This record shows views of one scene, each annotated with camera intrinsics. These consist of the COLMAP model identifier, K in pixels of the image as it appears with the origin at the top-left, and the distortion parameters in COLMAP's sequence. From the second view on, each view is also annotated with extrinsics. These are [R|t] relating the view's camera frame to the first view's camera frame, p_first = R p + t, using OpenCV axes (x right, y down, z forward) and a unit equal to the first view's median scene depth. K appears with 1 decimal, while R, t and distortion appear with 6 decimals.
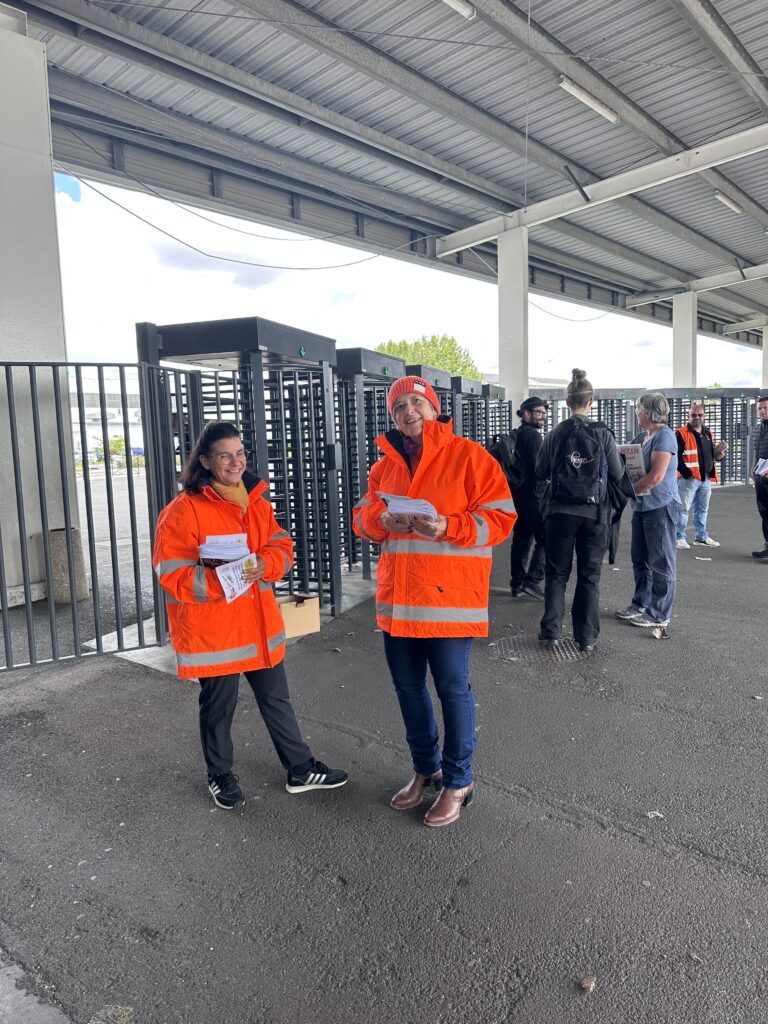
lens RADIAL K [[722.9, 0, 384.6], [0, 722.9, 485.9], [0, 0, 1]] dist [-0.001291, -0.001877]
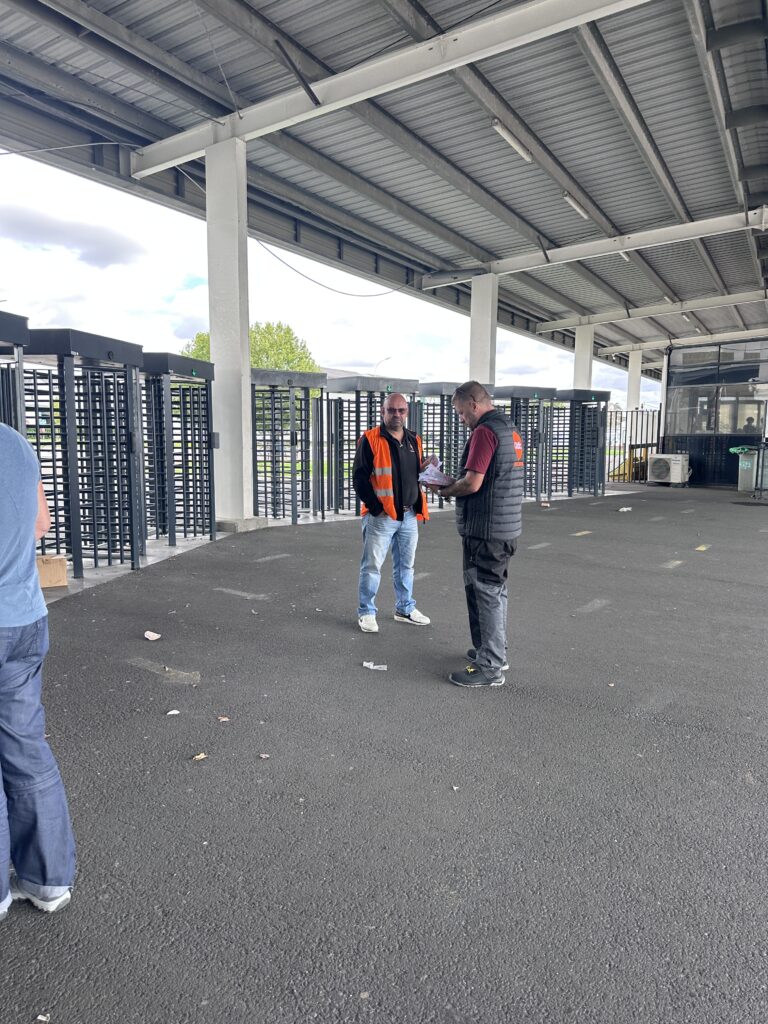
lens RADIAL K [[724.0, 0, 384.0], [0, 724.0, 512.0], [0, 0, 1]] dist [0.060042, -0.073930]
pose [[0.979047, 0.025148, 0.202076, 0.183579], [-0.033753, 0.998659, 0.039251, -0.025304], [-0.200817, -0.045250, 0.978583, 0.235782]]
